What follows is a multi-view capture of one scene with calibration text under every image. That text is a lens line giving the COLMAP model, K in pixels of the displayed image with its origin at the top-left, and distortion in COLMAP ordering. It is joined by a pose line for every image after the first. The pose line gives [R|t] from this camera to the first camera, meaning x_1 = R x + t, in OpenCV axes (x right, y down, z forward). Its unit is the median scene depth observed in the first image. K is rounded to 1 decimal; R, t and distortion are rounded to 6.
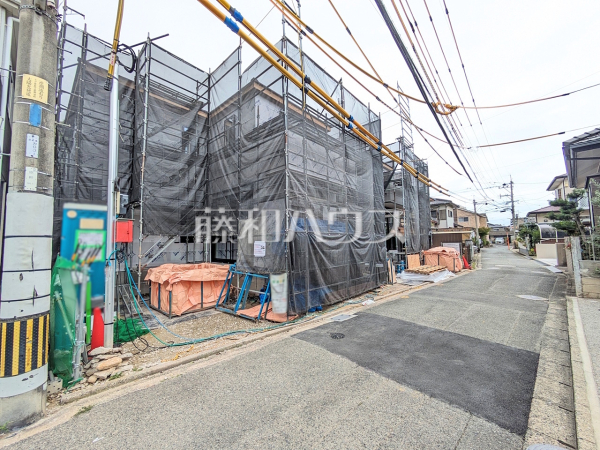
lens RADIAL K [[236.8, 0, 296.1], [0, 236.8, 221.5], [0, 0, 1]] dist [0.000548, 0.001455]
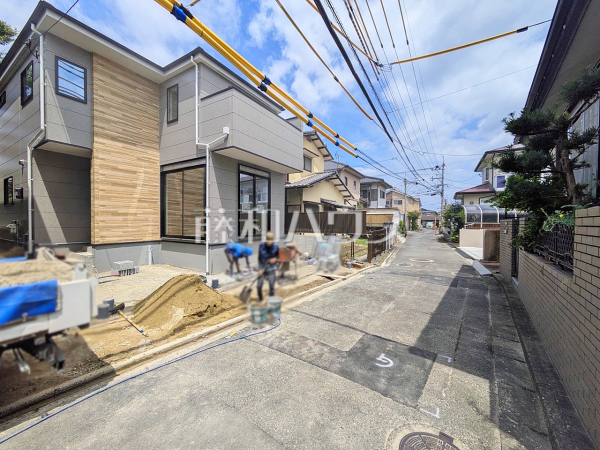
lens RADIAL K [[236.8, 0, 300.5], [0, 236.8, 225.7], [0, 0, 1]] dist [0.000548, 0.001455]
pose [[0.979615, 0.015599, 0.200279, 0.380109], [-0.034495, 0.995235, 0.091205, 0.032931], [-0.197902, -0.096254, 0.975484, 0.385318]]
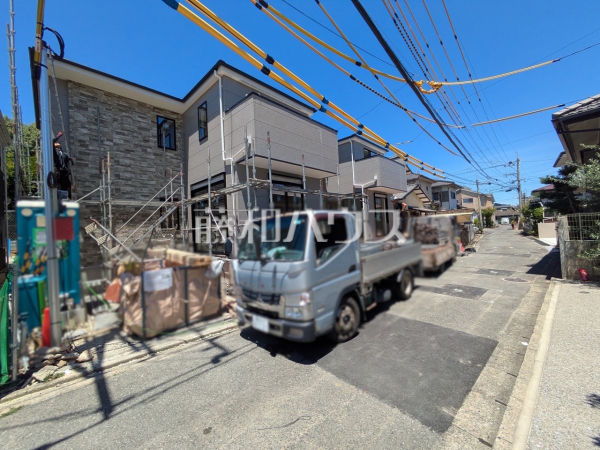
lens RADIAL K [[236.8, 0, 296.6], [0, 236.8, 220.9], [0, 0, 1]] dist [0.000548, 0.001455]
pose [[0.999053, -0.036397, -0.023858, 0.062756], [0.037532, 0.998094, 0.048990, -0.000262], [0.022029, -0.049839, 0.998514, 0.014201]]
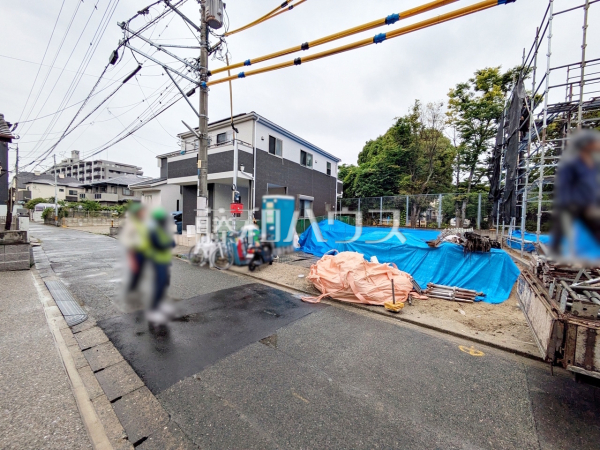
lens RADIAL K [[236.8, 0, 300.6], [0, 236.8, 219.3], [0, 0, 1]] dist [0.000548, 0.001455]
pose [[0.165540, 0.027151, -0.985829, 0.404673], [0.047345, 0.998250, 0.035443, 0.025433], [0.985066, -0.052542, 0.163965, 0.319580]]
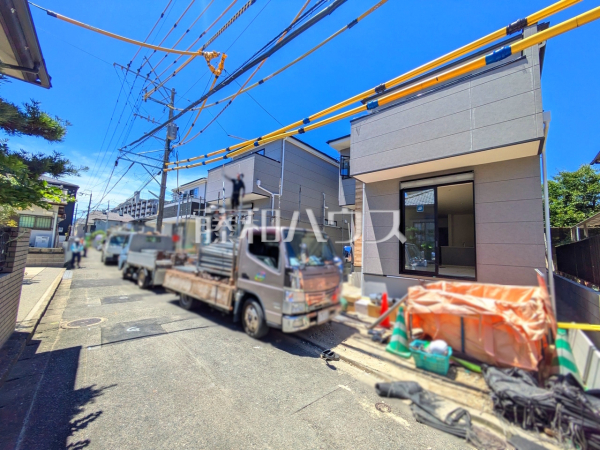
lens RADIAL K [[236.8, 0, 297.9], [0, 236.8, 222.7], [0, 0, 1]] dist [0.000548, 0.001455]
pose [[0.007534, -0.096602, -0.995295, 0.798122], [0.035310, 0.994728, -0.096280, 0.060654], [0.999348, -0.034418, 0.010905, 0.756830]]
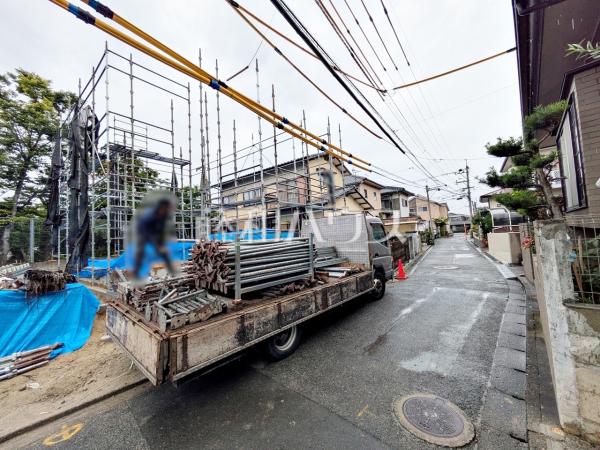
lens RADIAL K [[236.8, 0, 299.5], [0, 236.8, 223.2], [0, 0, 1]] dist [0.000548, 0.001455]
pose [[0.994277, -0.040391, 0.098900, 0.371960], [0.038444, 0.999029, 0.021518, 0.021797], [-0.099673, -0.017592, 0.994865, 0.328577]]
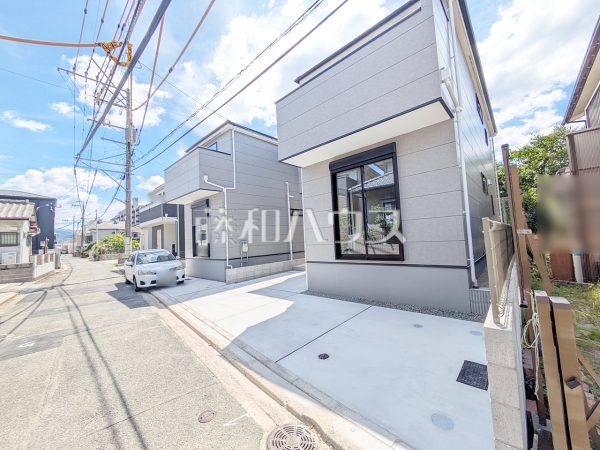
lens RADIAL K [[236.8, 0, 297.0], [0, 236.8, 221.8], [0, 0, 1]] dist [0.000548, 0.001455]
pose [[-0.012866, -0.064274, -0.997849, 0.776328], [0.126846, 0.989765, -0.065389, 0.072247], [0.991839, -0.127415, -0.004581, 0.887619]]
